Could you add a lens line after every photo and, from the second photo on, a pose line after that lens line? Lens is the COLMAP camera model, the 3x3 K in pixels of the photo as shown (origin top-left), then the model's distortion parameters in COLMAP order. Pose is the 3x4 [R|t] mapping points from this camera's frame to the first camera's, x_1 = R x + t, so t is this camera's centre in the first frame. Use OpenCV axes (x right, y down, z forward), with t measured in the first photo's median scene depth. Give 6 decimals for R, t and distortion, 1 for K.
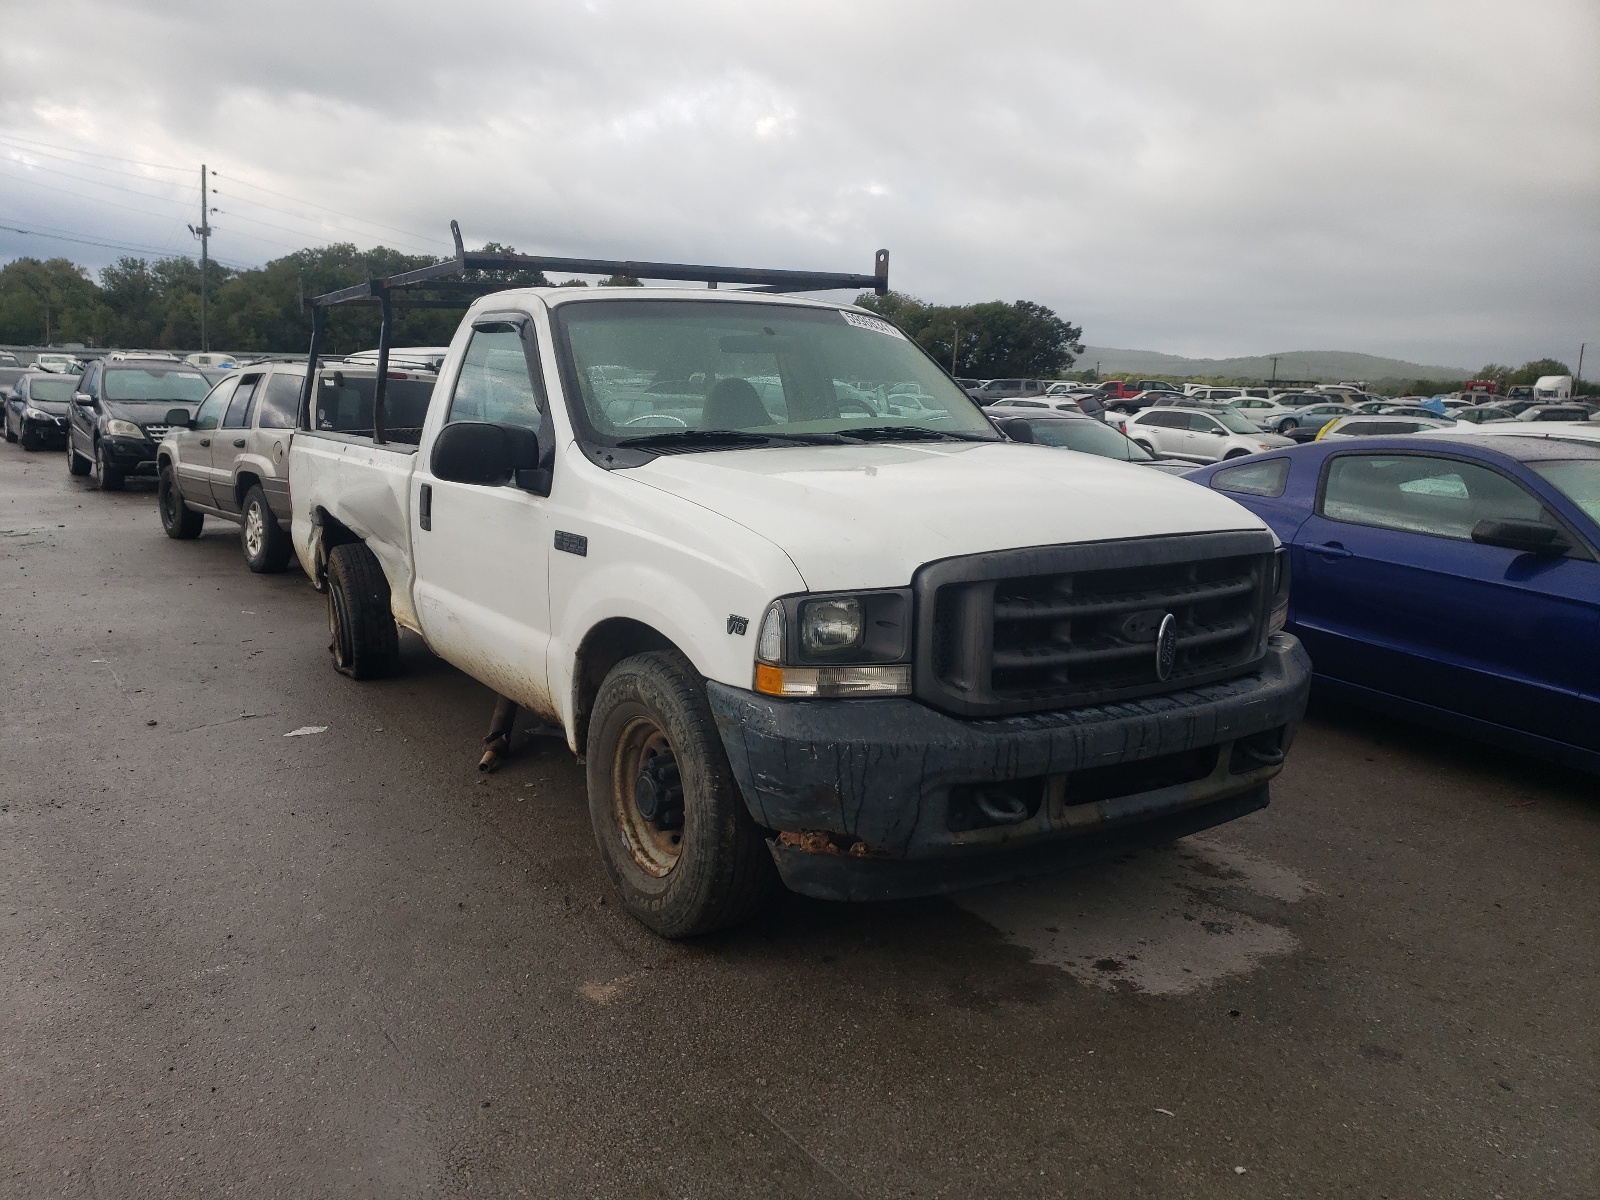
lens RADIAL K [[1240.3, 0, 800.4], [0, 1240.3, 599.4], [0, 0, 1]] dist [0.028315, -0.041231]
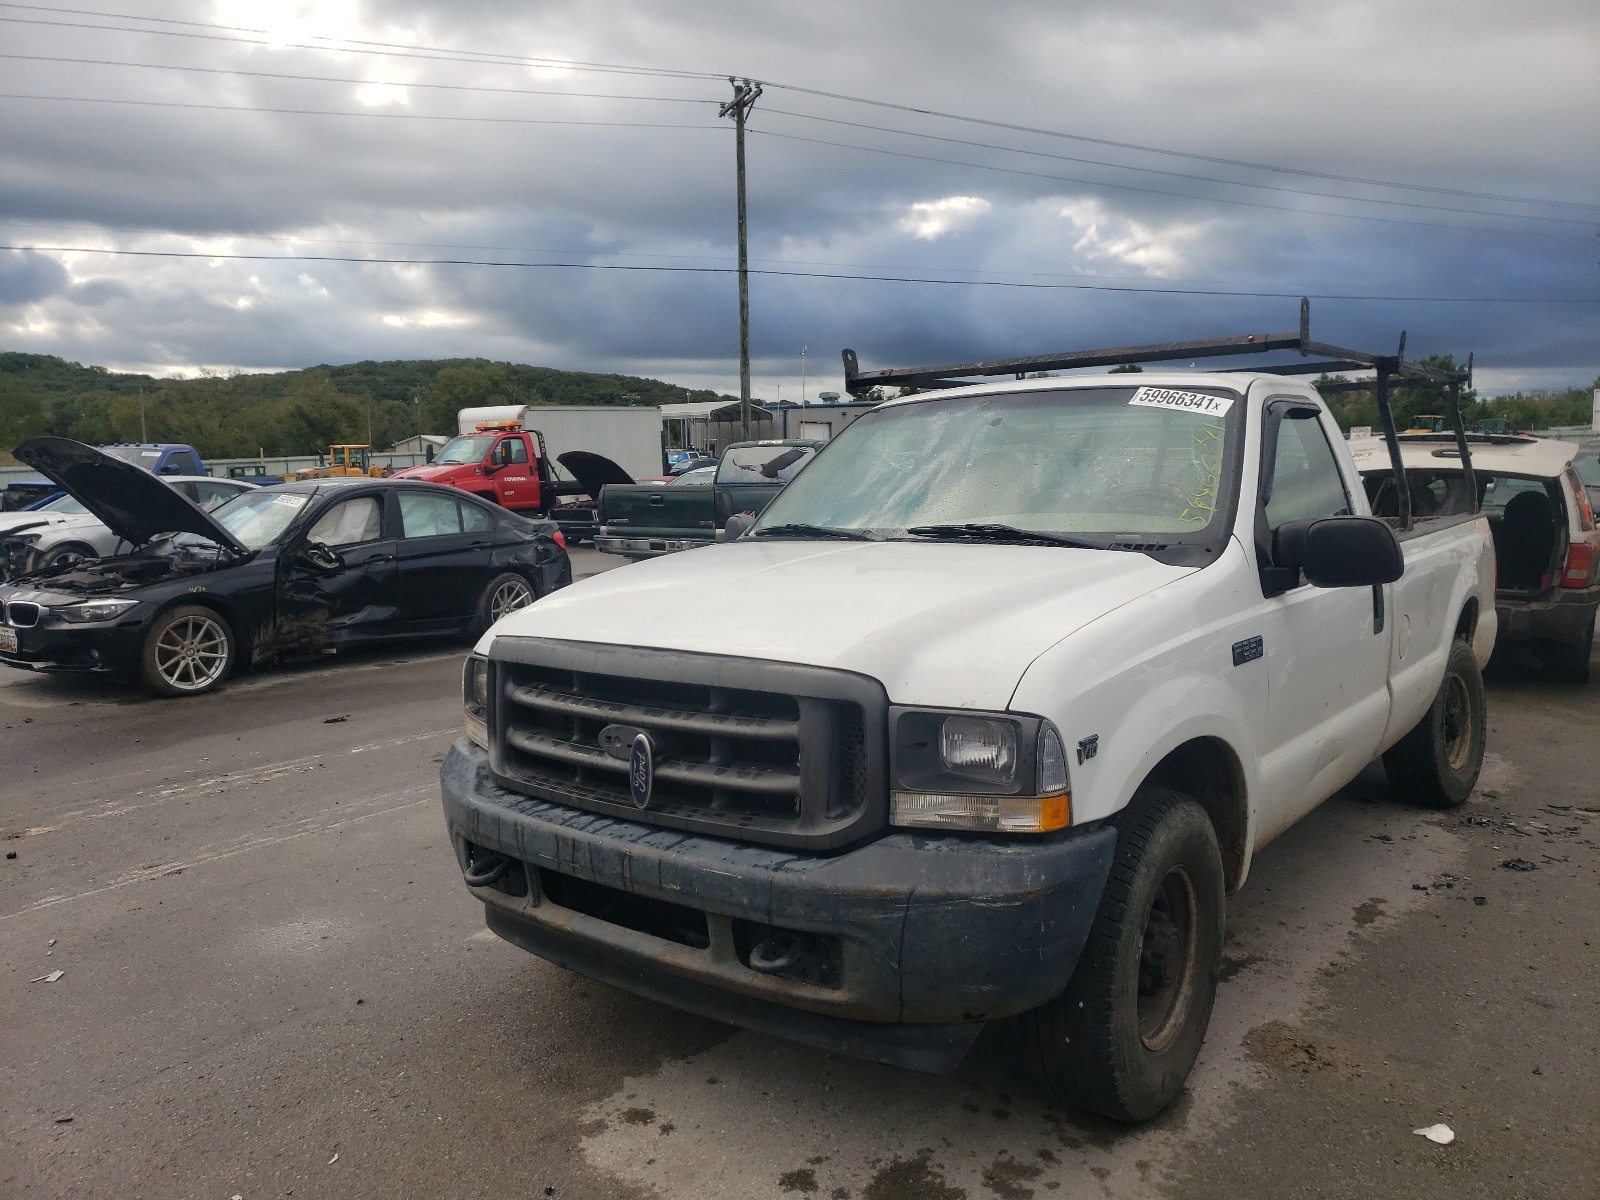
lens RADIAL K [[1240.3, 0, 787.0], [0, 1240.3, 605.4], [0, 0, 1]] dist [0.028315, -0.041231]
pose [[0.355043, 0.075103, -0.931828, 1.146410], [-0.143089, 0.989388, 0.025222, -0.116497], [0.923834, 0.124380, 0.362022, 0.754476]]
